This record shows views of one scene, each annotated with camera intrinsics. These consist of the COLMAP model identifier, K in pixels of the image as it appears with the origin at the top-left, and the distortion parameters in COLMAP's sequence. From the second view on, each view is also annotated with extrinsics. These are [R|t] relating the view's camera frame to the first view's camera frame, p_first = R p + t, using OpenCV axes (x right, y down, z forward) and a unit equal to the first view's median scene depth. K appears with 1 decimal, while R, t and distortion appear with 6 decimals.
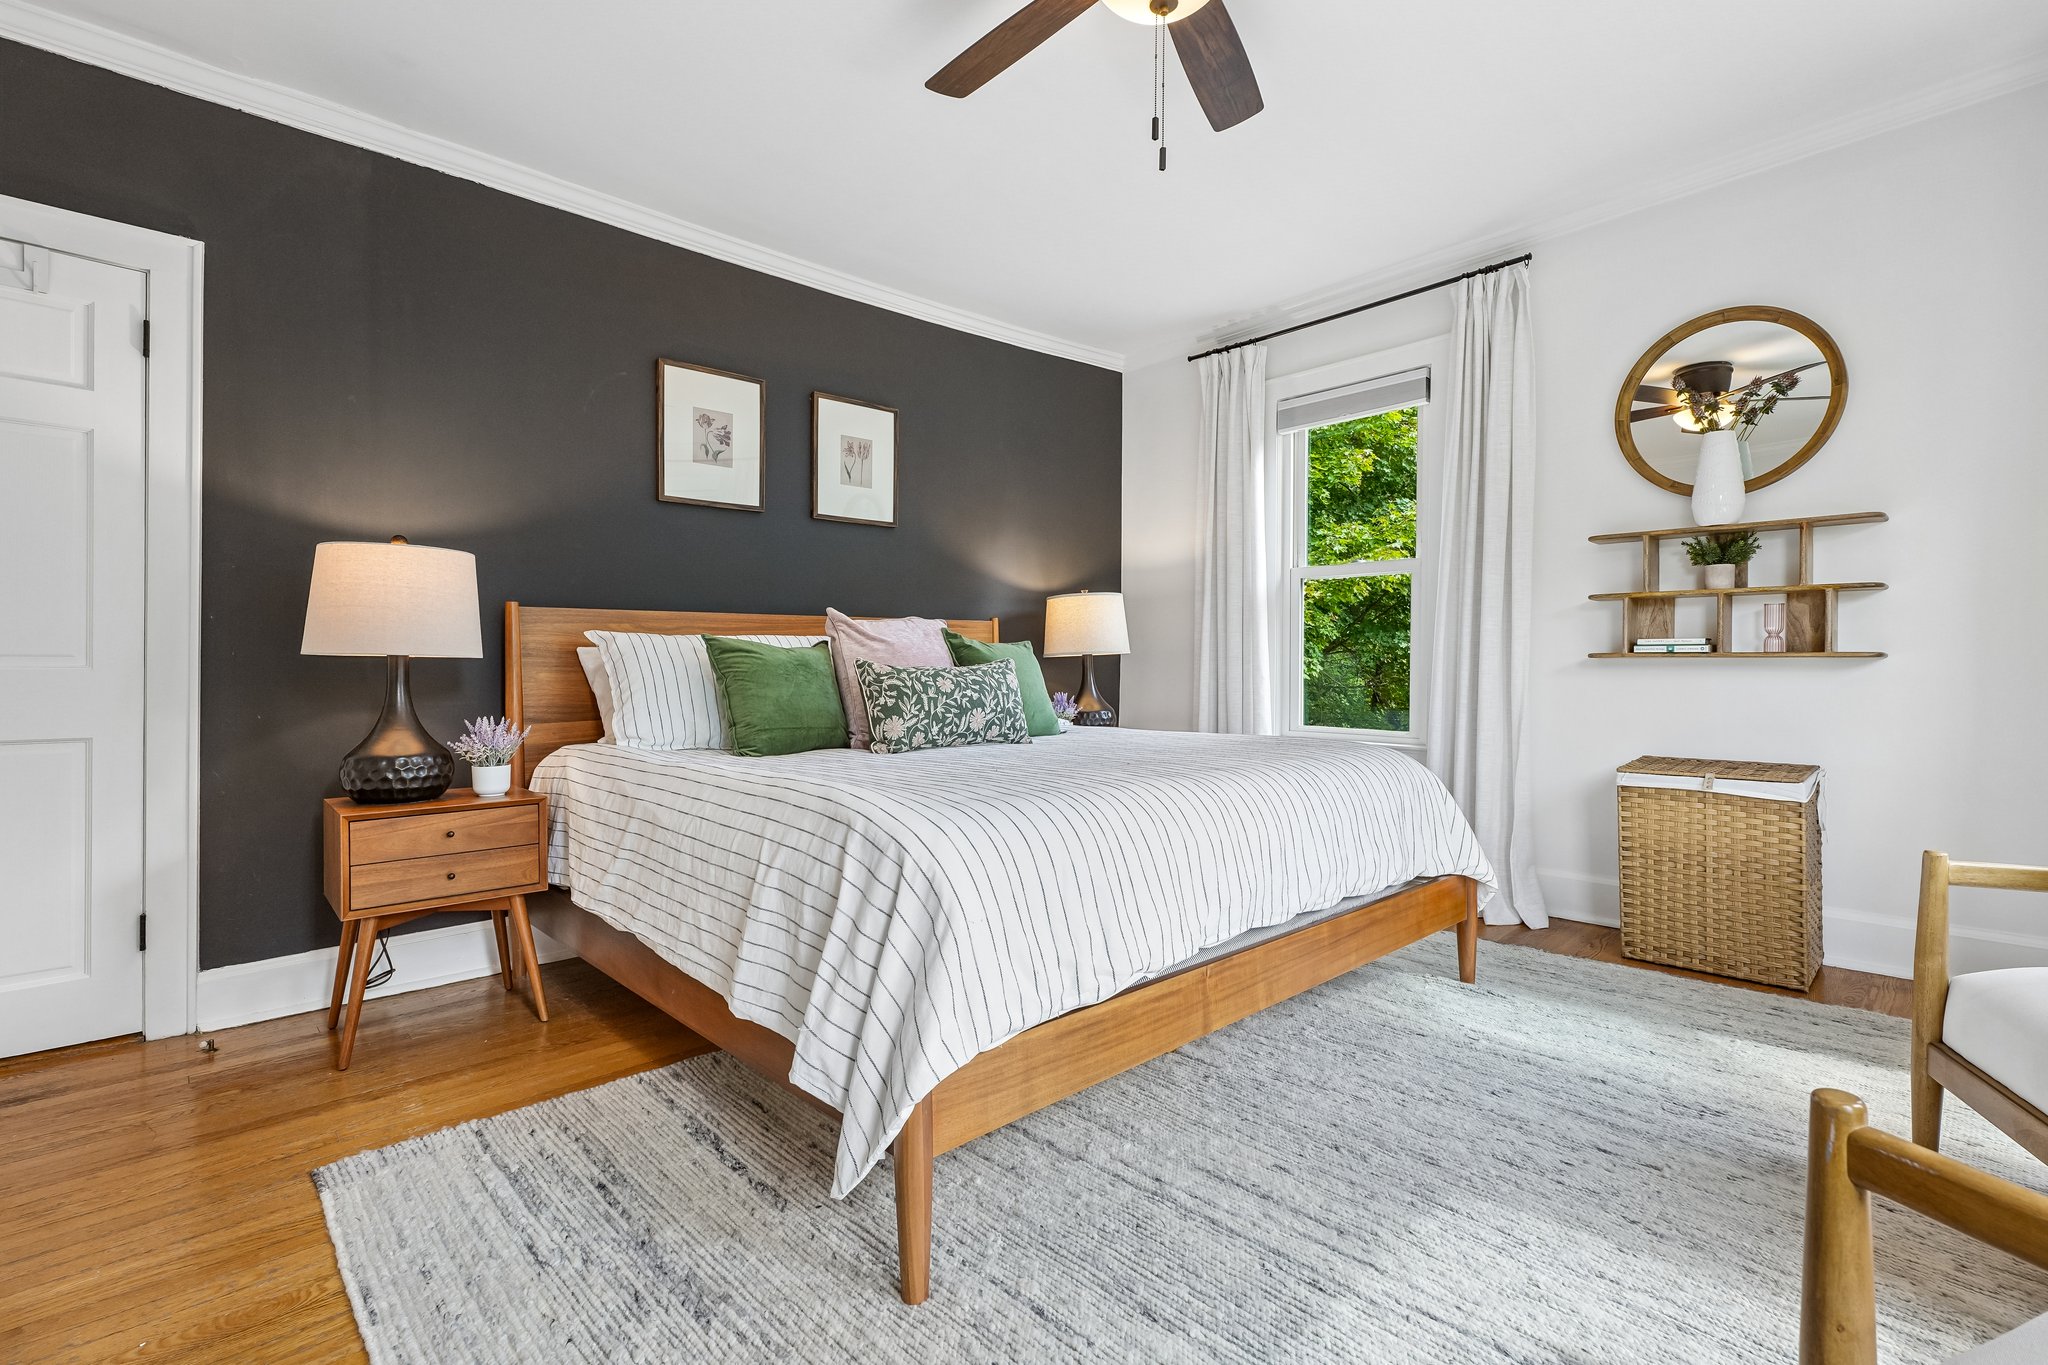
lens RADIAL K [[918.1, 0, 1029.2], [0, 918.1, 681.2], [0, 0, 1]] dist [-0.004677, 0.000554]
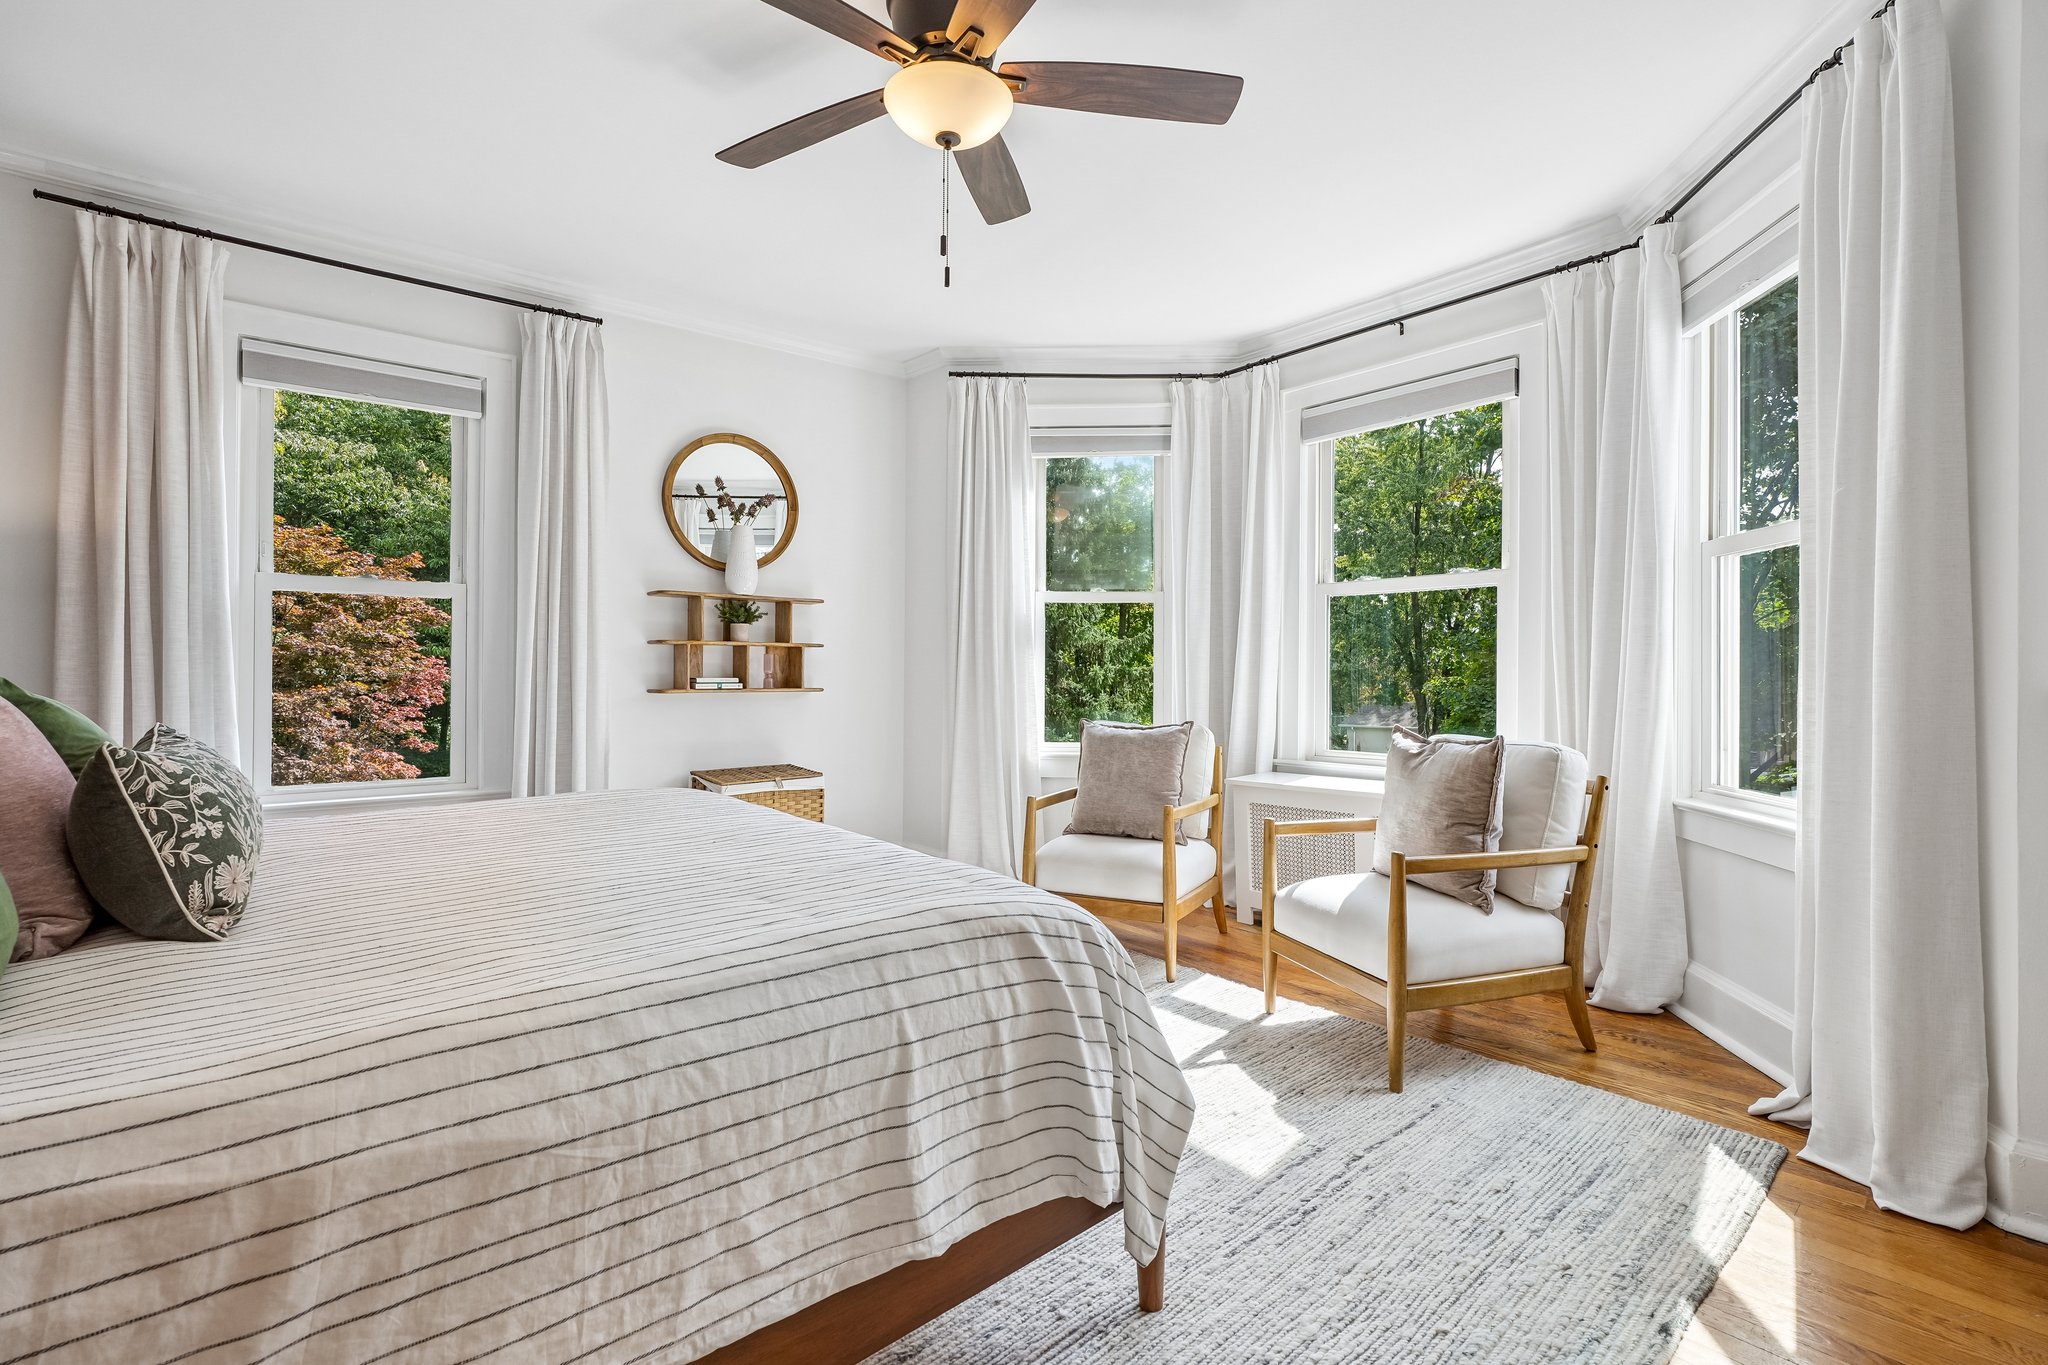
lens RADIAL K [[926.8, 0, 1026.5], [0, 926.8, 686.7], [0, 0, 1]] dist [-0.004030, 0.000202]
pose [[0.045740, -0.019938, 0.998754, -0.605676], [0.015788, 0.999690, 0.019234, -0.054652], [-0.998829, 0.014888, 0.046041, 0.526295]]
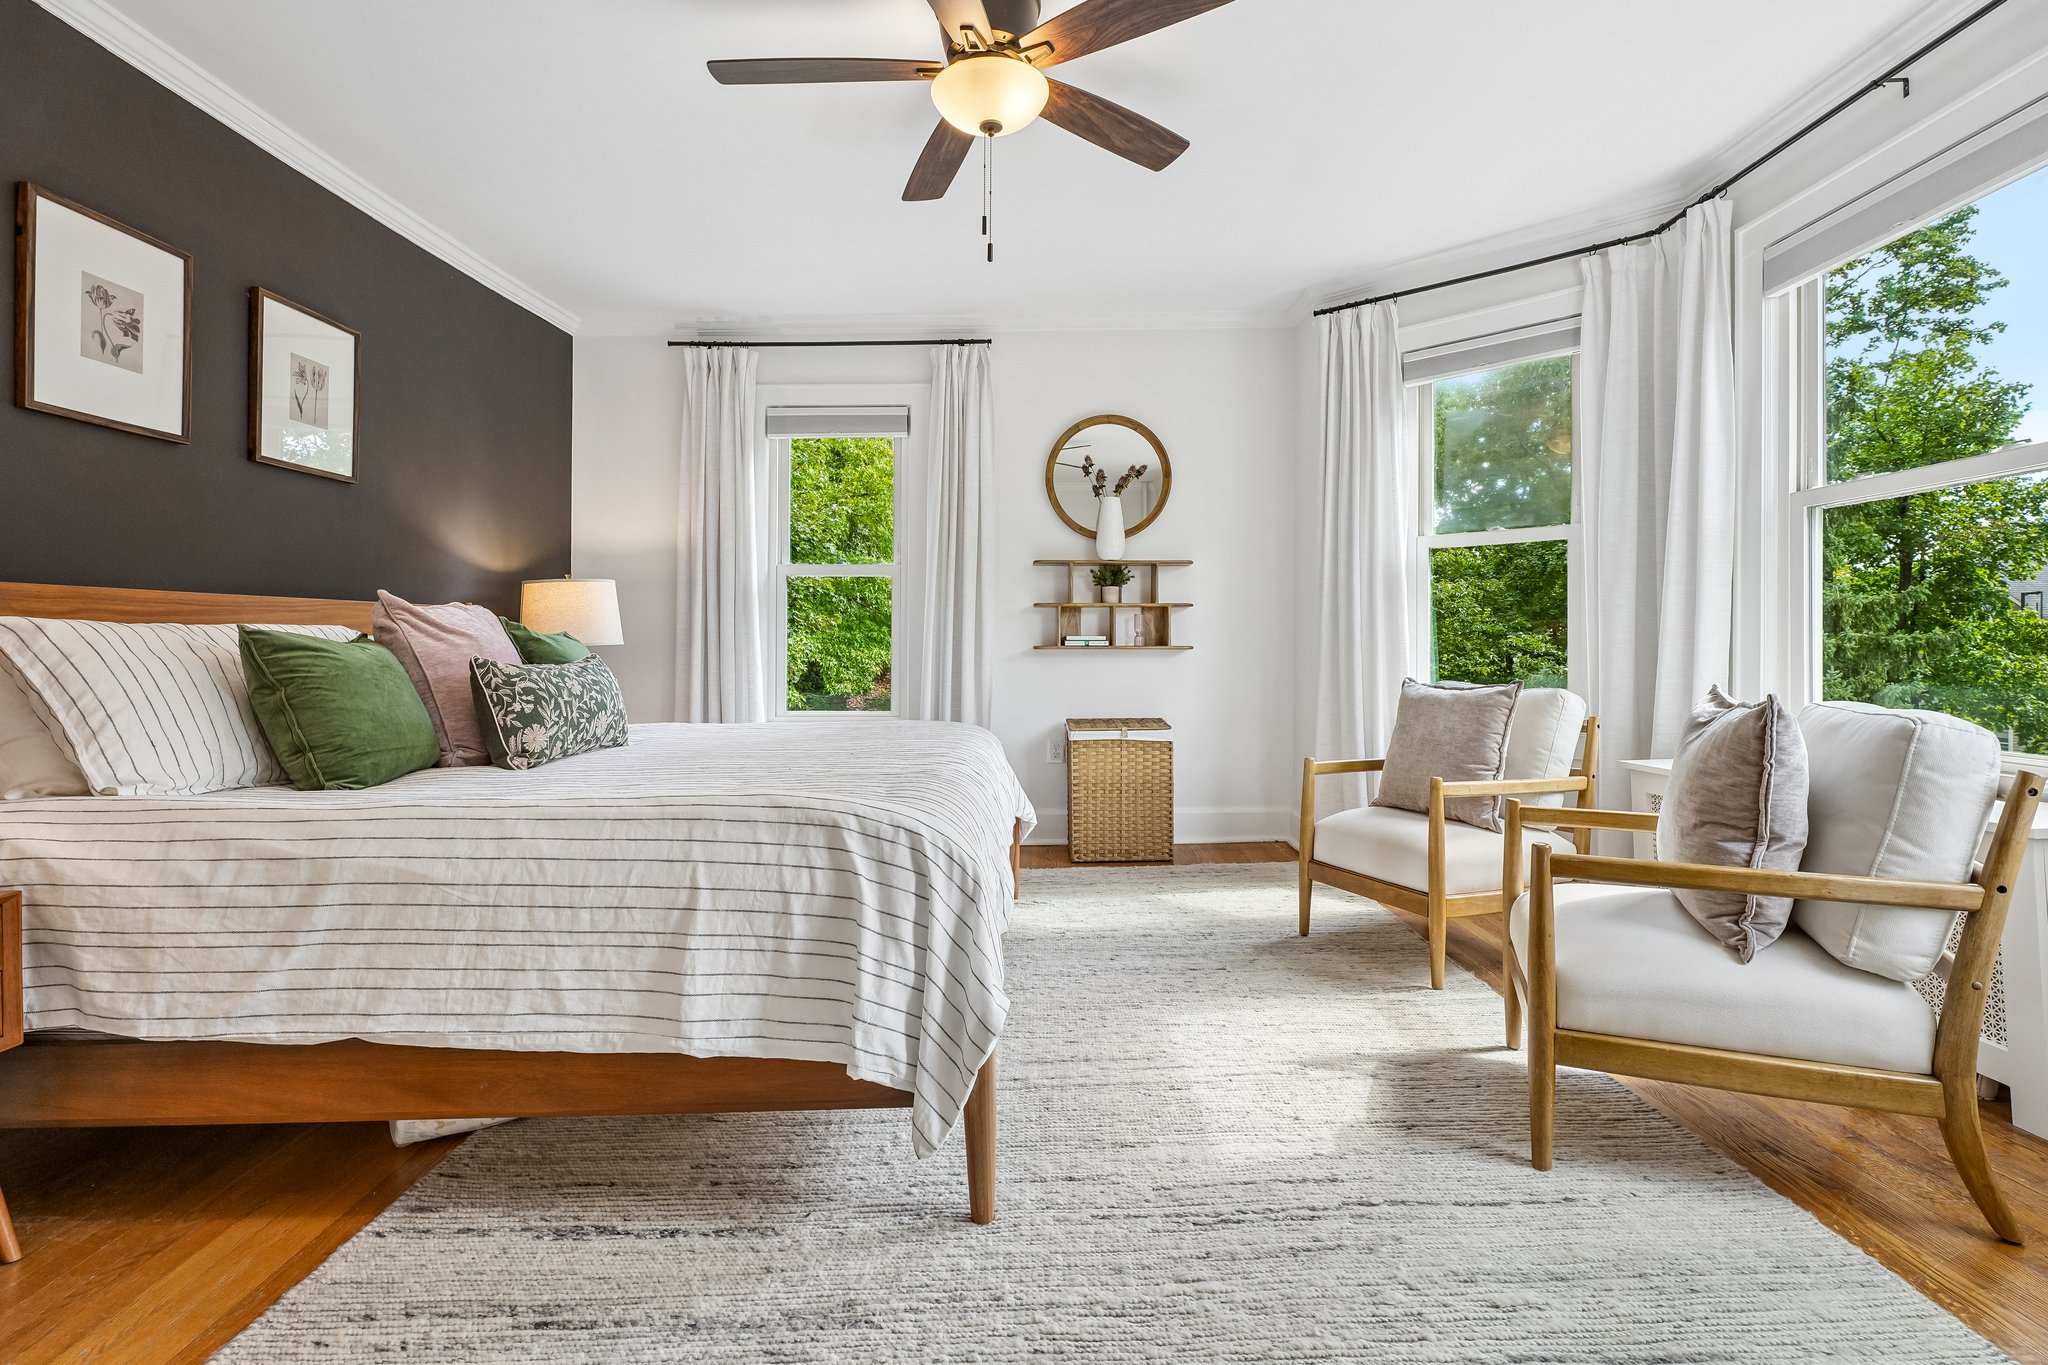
lens RADIAL K [[930.8, 0, 1027.8], [0, 930.8, 656.4], [0, 0, 1]] dist [-0.005156, 0.000753]
pose [[0.681244, -0.011379, 0.731968, -0.451119], [0.016916, 0.999857, -0.000200, -0.016470], [-0.731861, 0.012519, 0.681339, 0.073607]]
